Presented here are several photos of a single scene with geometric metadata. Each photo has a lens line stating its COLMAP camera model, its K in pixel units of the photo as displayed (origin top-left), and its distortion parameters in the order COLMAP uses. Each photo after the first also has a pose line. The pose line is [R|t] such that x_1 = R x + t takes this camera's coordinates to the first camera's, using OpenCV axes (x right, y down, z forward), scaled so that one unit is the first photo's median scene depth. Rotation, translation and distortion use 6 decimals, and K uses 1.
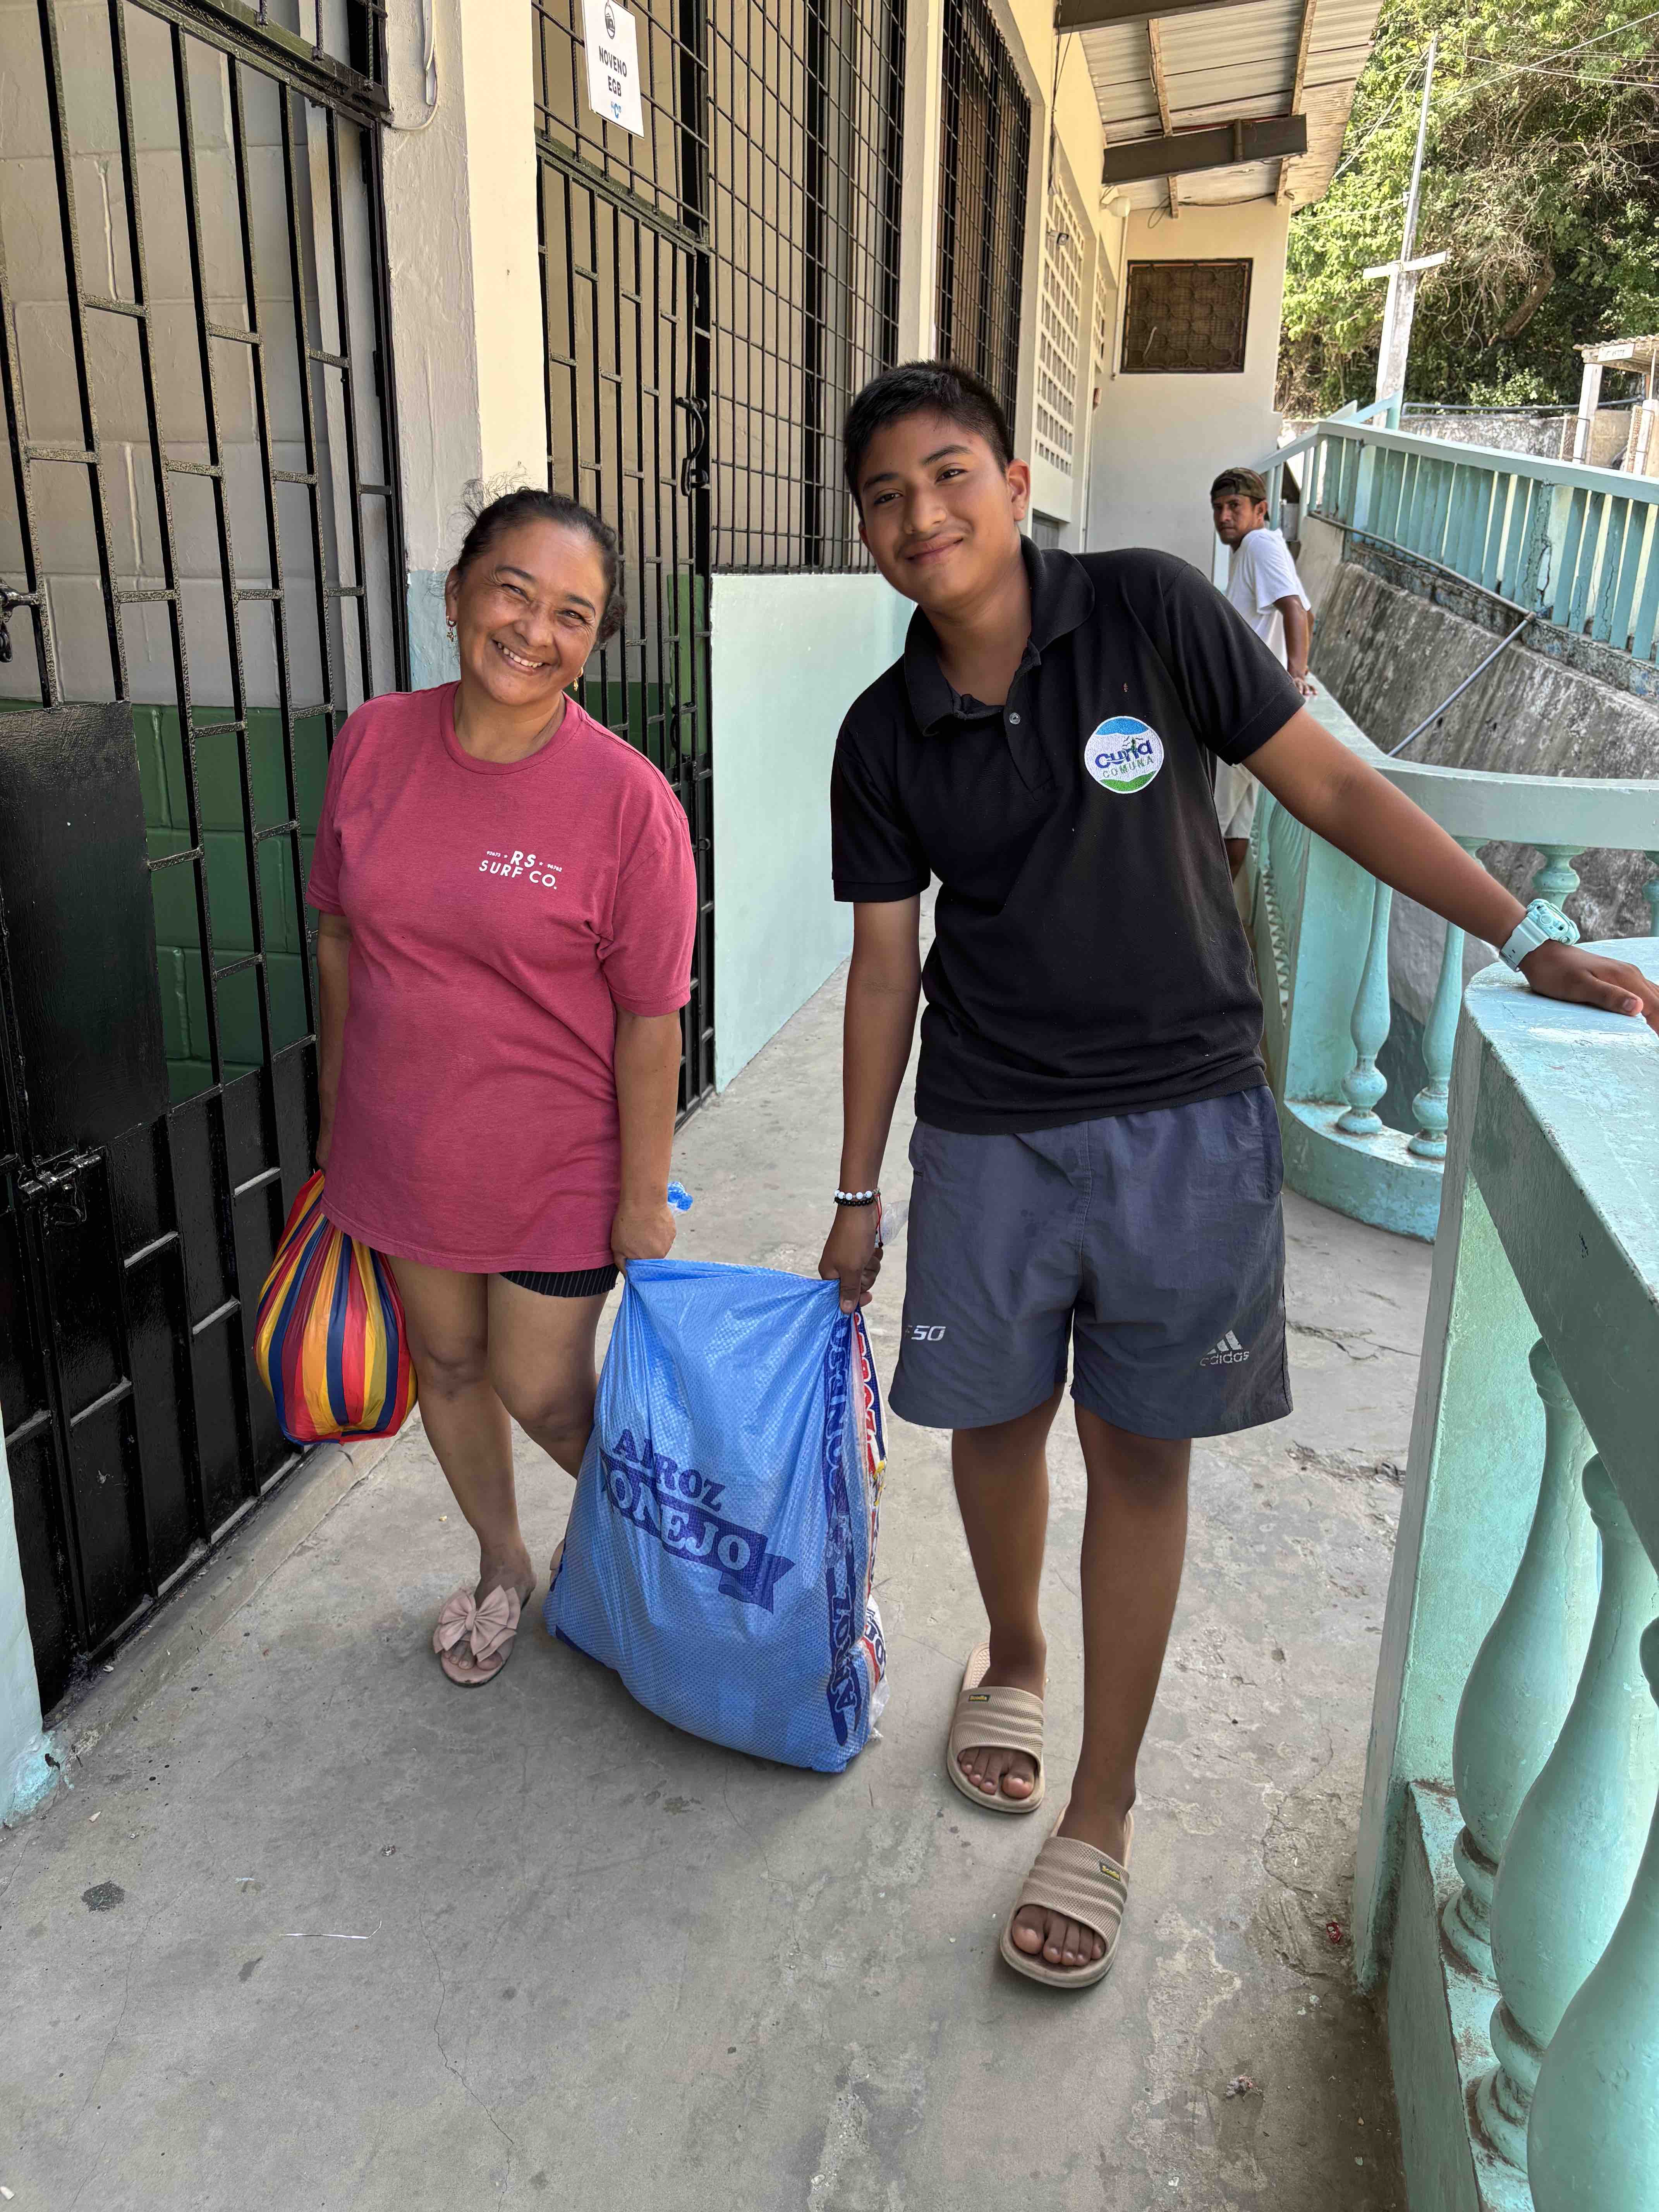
lens RADIAL K [[1674.4, 0, 829.5], [0, 1674.4, 1106.0], [0, 0, 1]] dist [0.049283, -0.110540]
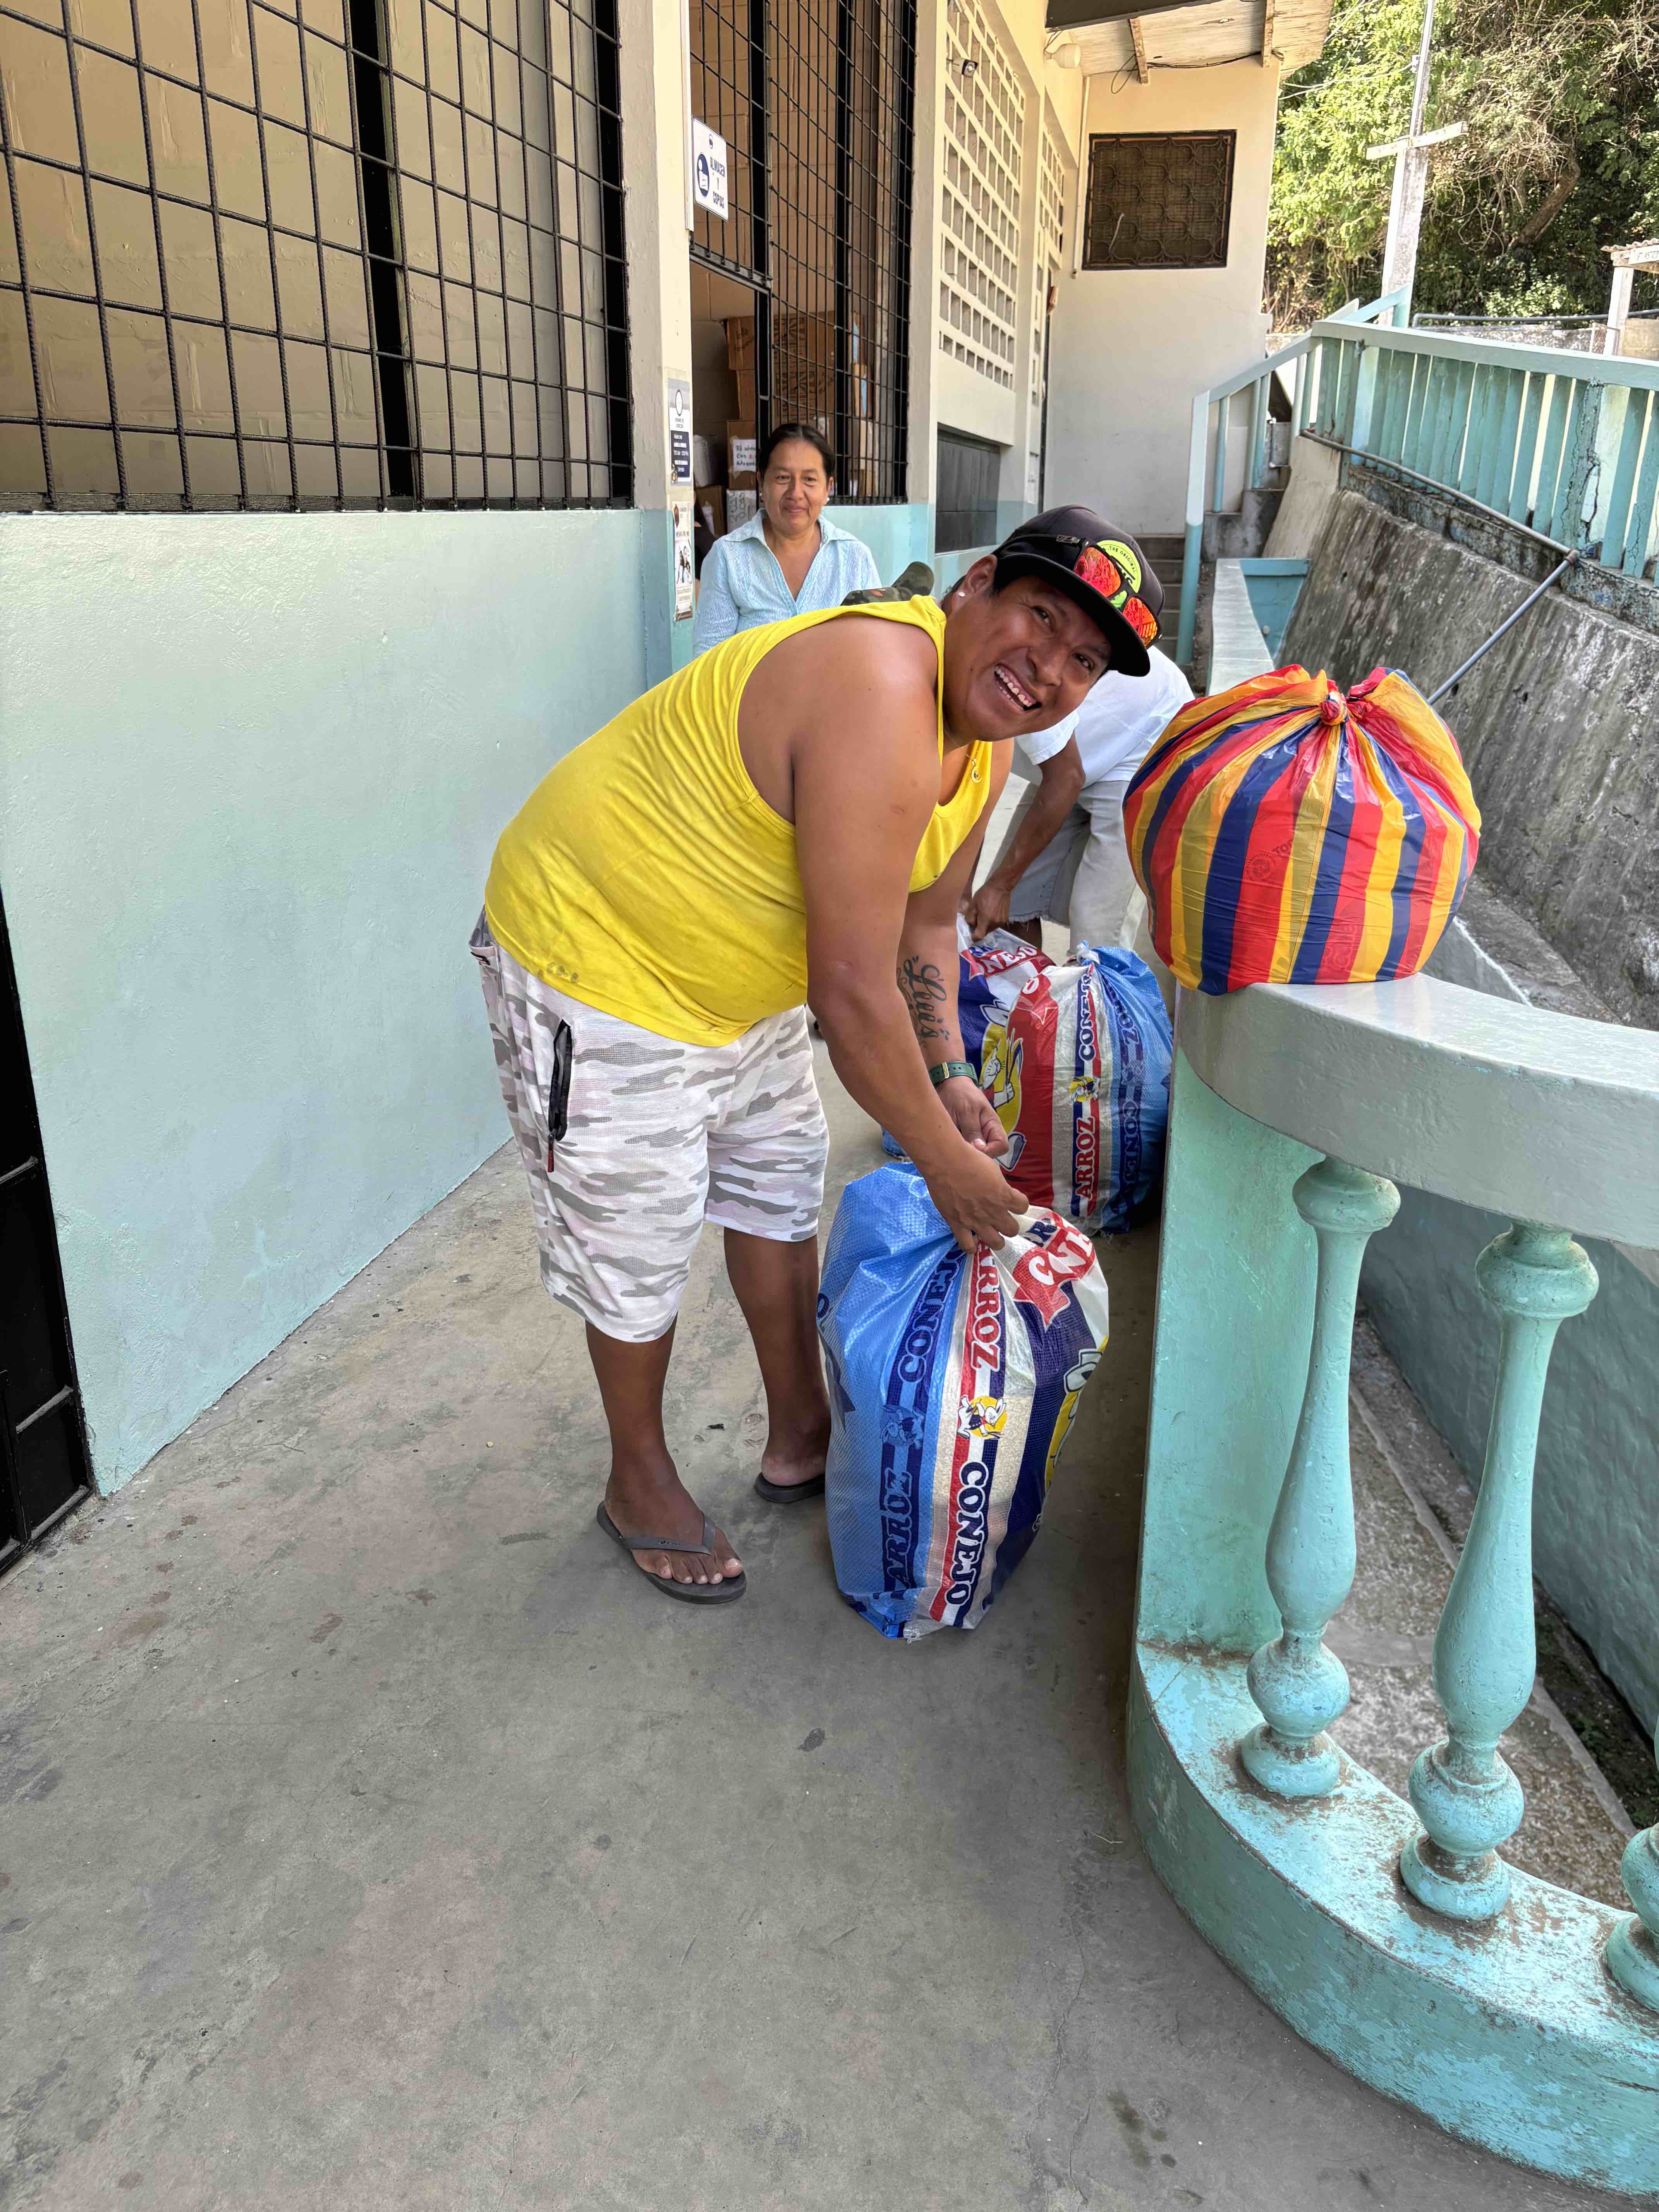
lens RADIAL K [[1682.9, 0, 829.5], [0, 1682.9, 1106.0], [0, 0, 1]] dist [0.078485, -0.132453]
pose [[0.999963, -0.008402, -0.002071, 0.052380], [0.008463, 0.999476, 0.031242, -0.046795], [0.001807, -0.031258, 0.999510, 0.148970]]
